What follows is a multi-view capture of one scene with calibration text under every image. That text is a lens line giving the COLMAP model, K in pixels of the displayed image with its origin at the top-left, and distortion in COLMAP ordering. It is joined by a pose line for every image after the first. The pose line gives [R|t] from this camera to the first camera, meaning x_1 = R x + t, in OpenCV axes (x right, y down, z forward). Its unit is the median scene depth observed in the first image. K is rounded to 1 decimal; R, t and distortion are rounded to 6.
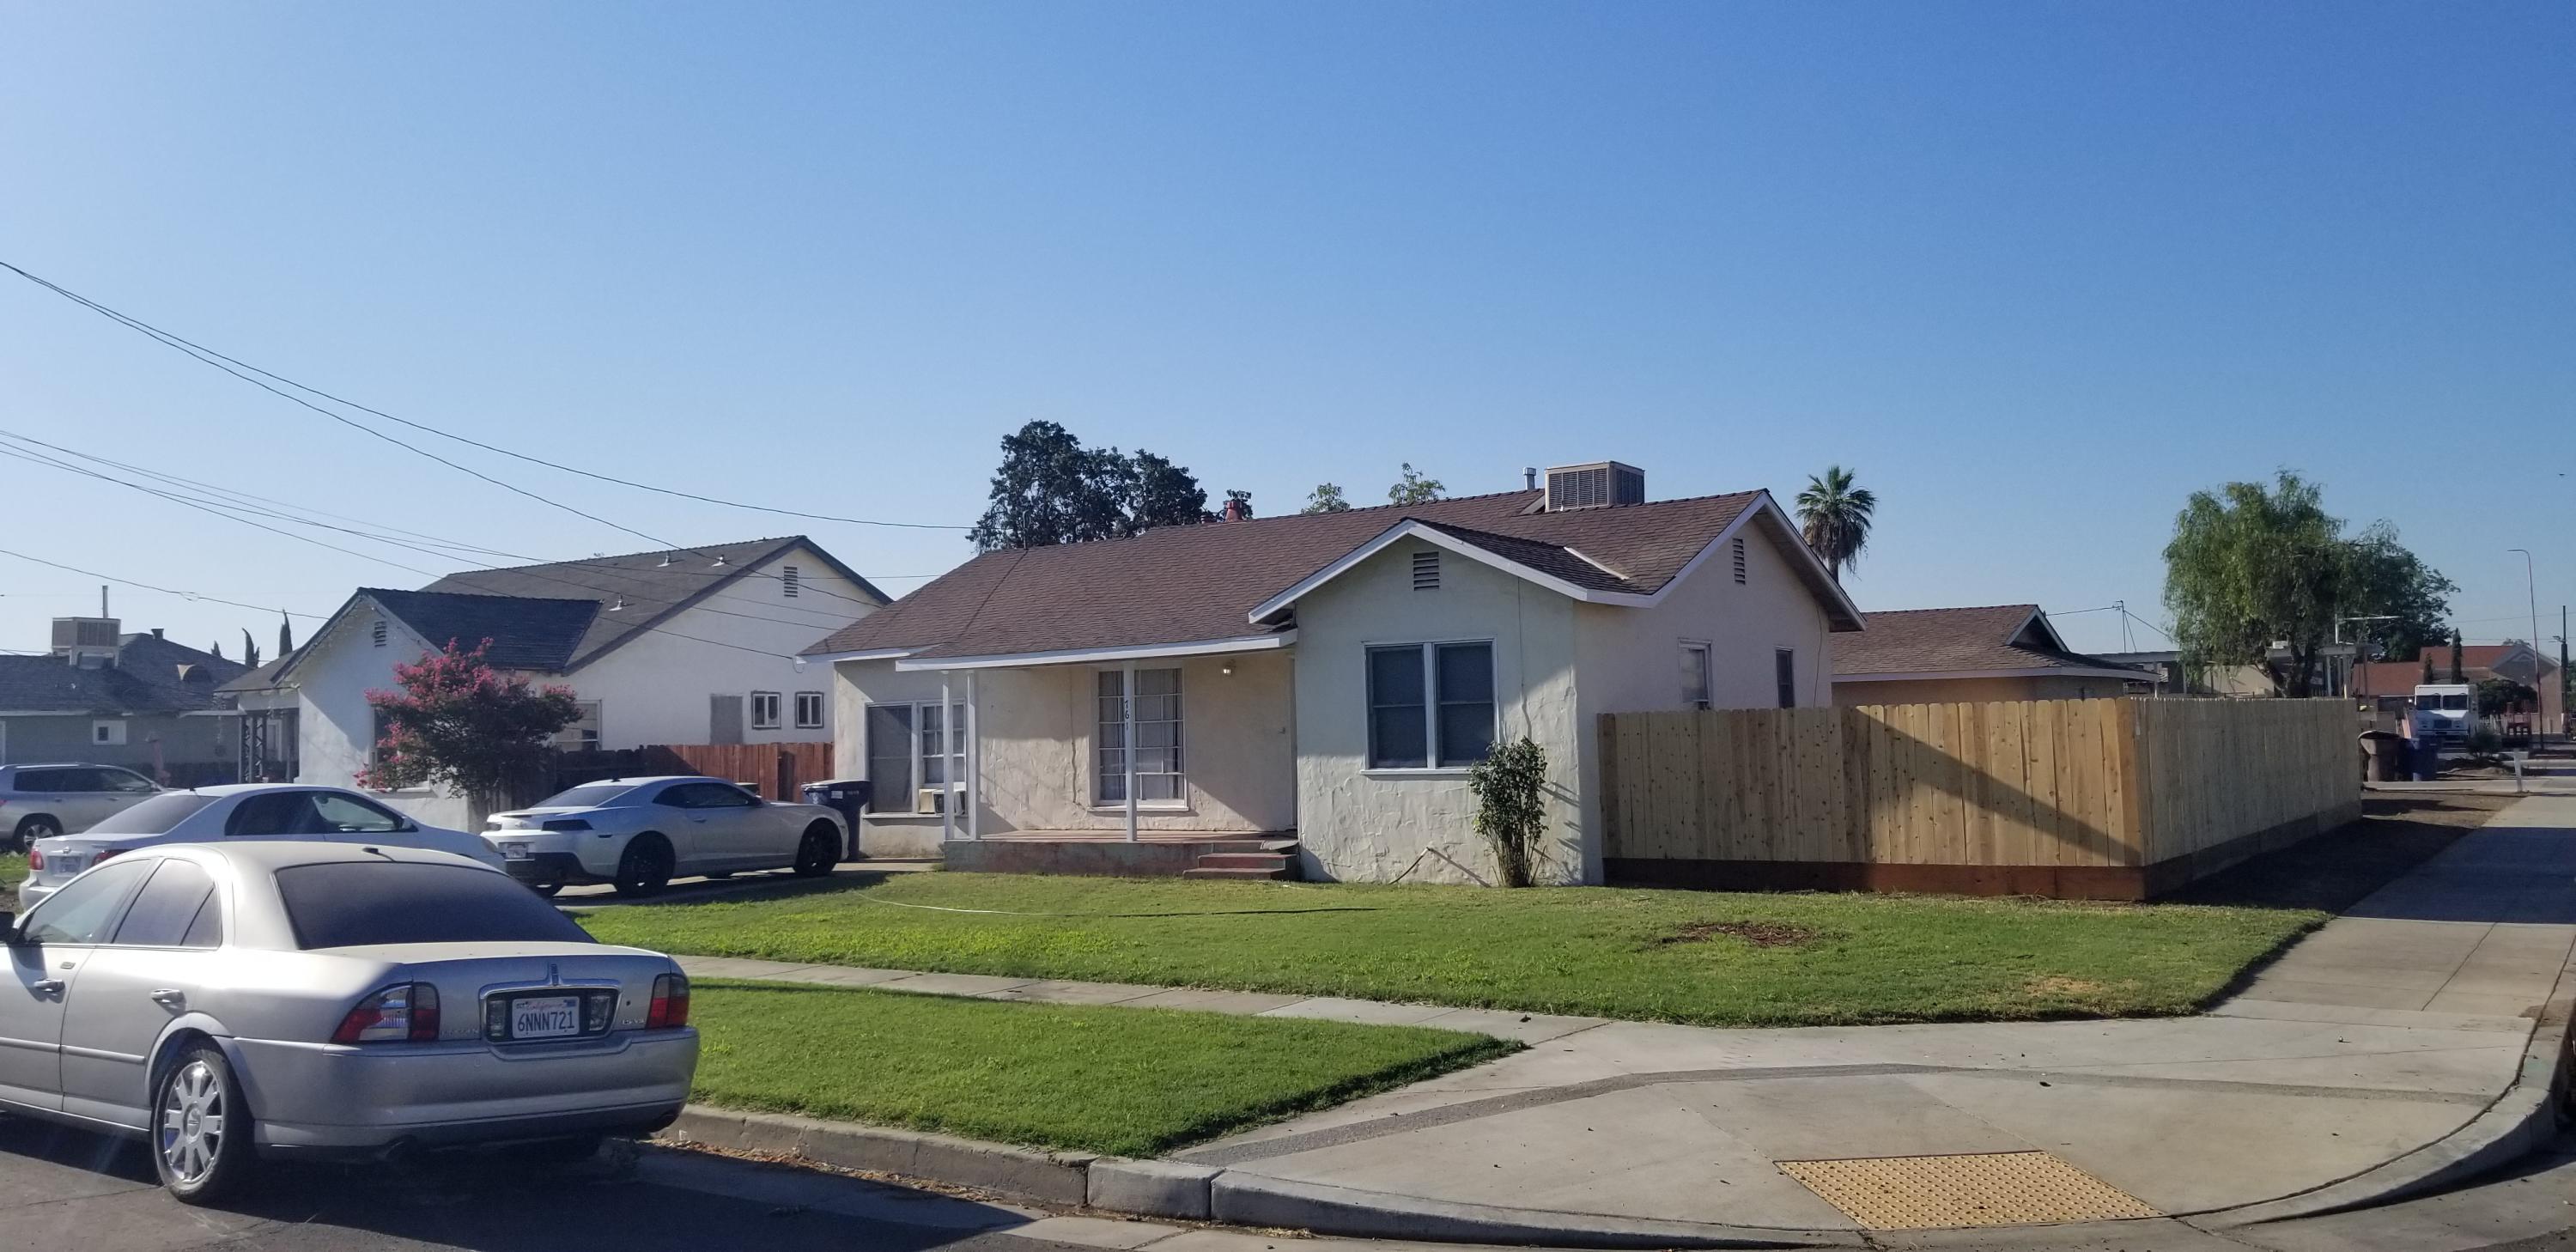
lens RADIAL K [[2003.9, 0, 1284.4], [0, 2003.9, 616.8], [0, 0, 1]] dist [0.094797, -0.174355]
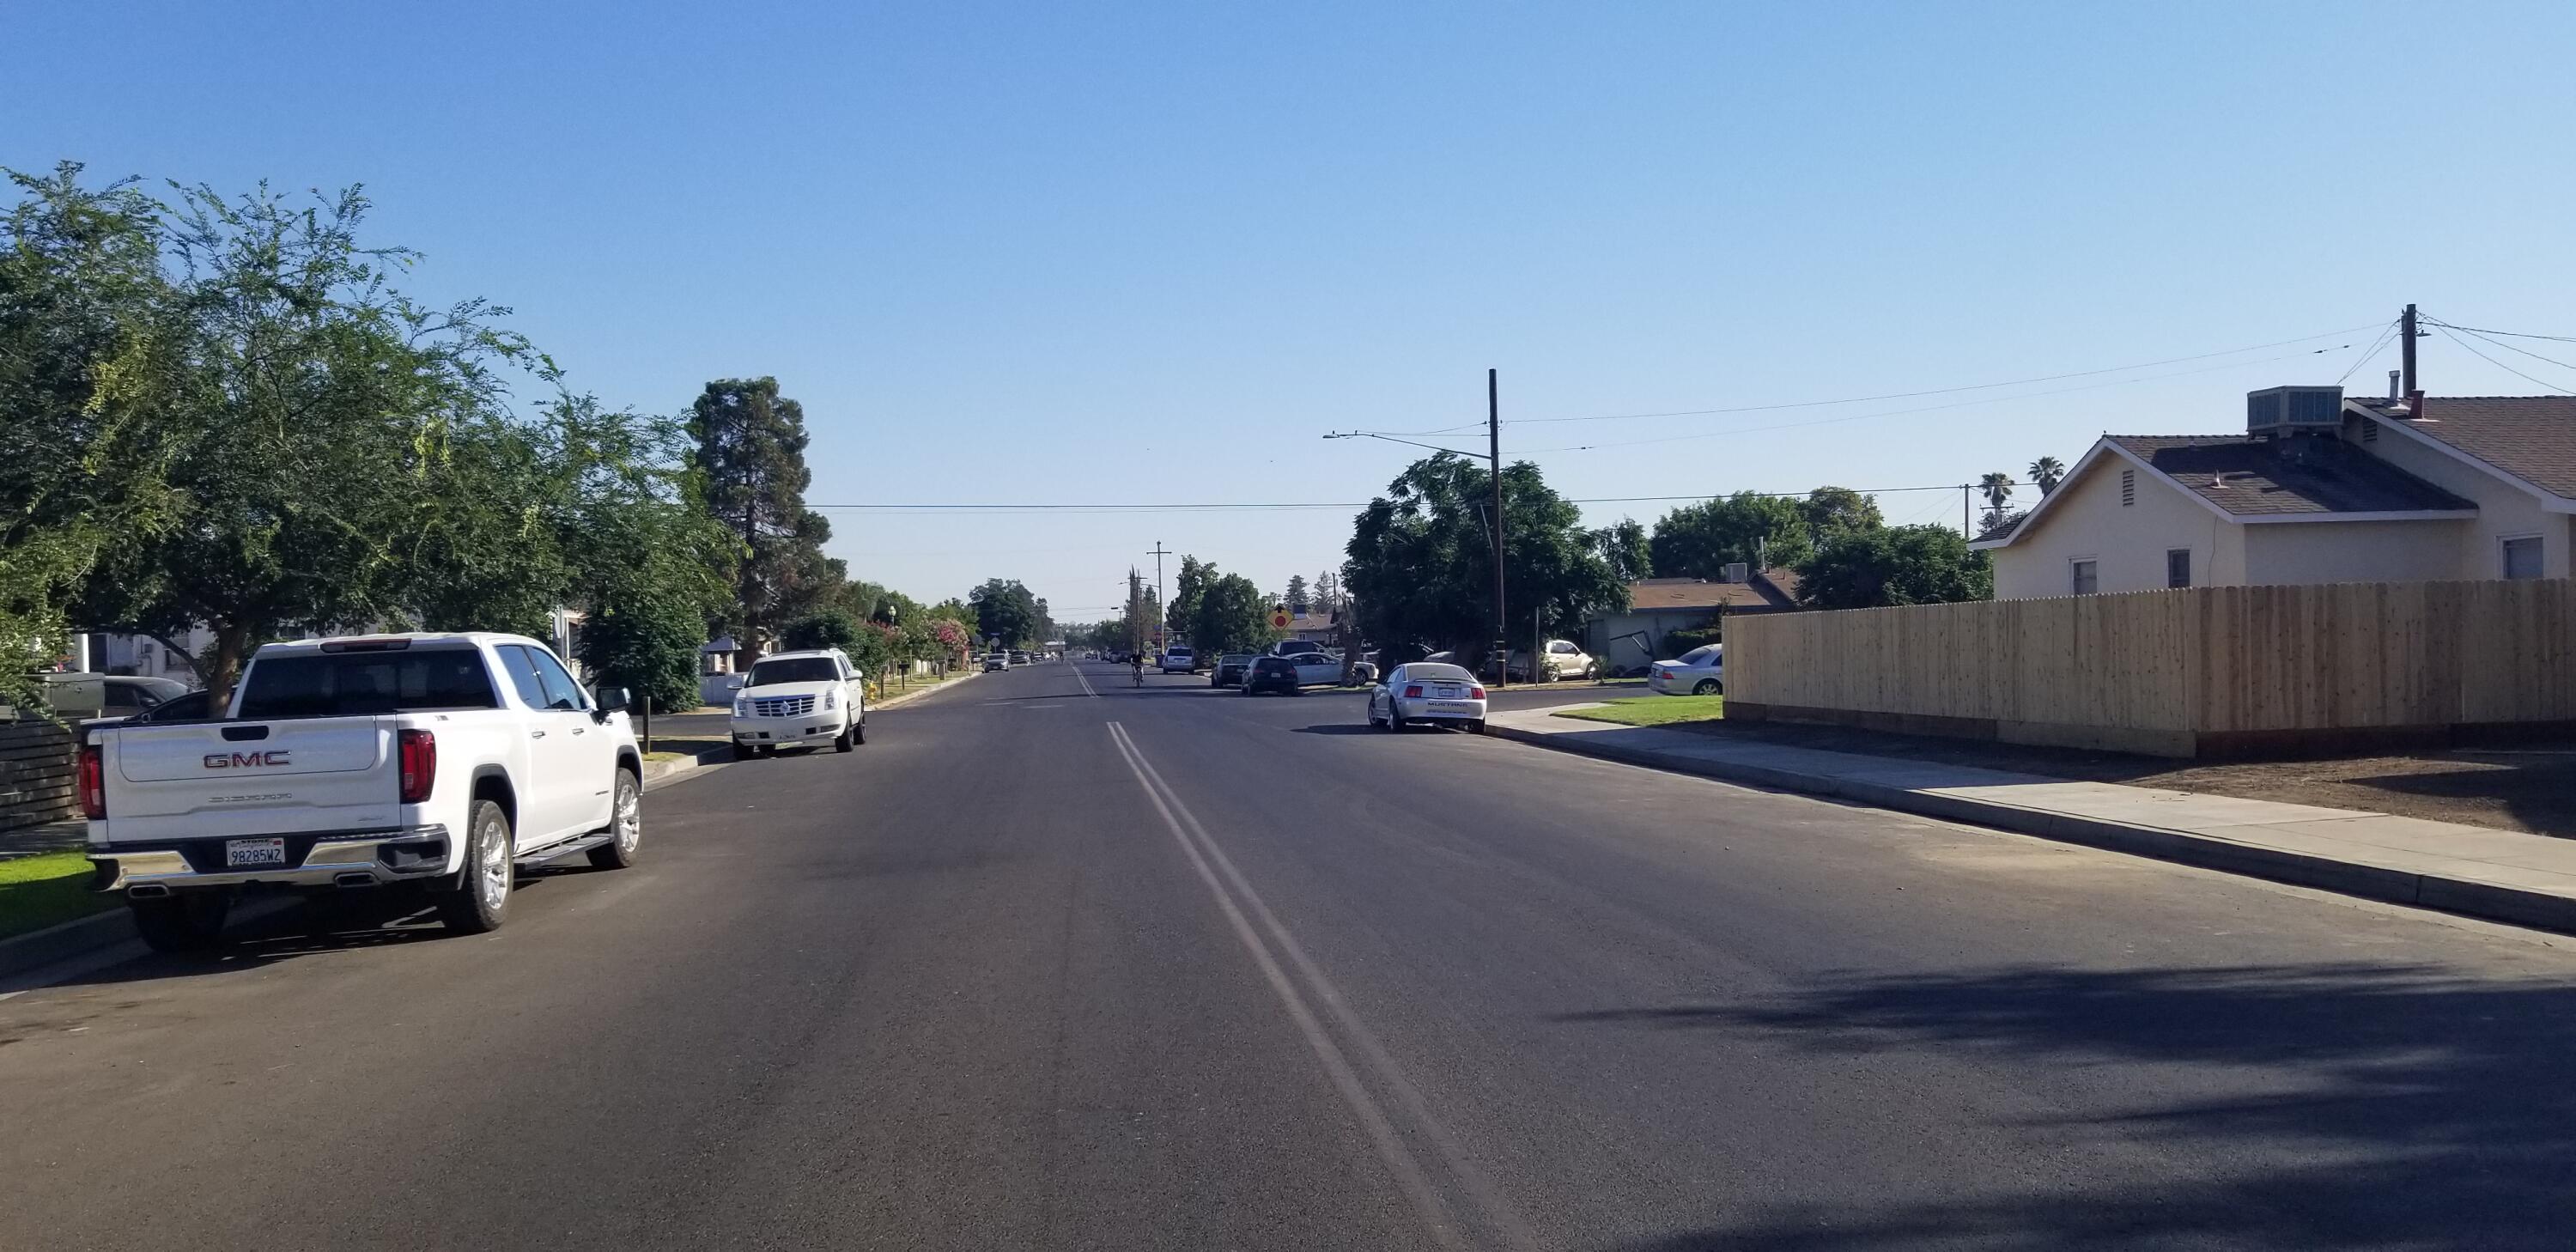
lens RADIAL K [[2003.9, 0, 1273.5], [0, 2003.9, 620.0], [0, 0, 1]] dist [0.094797, -0.174355]
pose [[-0.755175, 0.034133, -0.654634, 1.435010], [0.082865, 0.995603, -0.043680, 0.065453], [0.650264, -0.087232, -0.754683, 1.550535]]
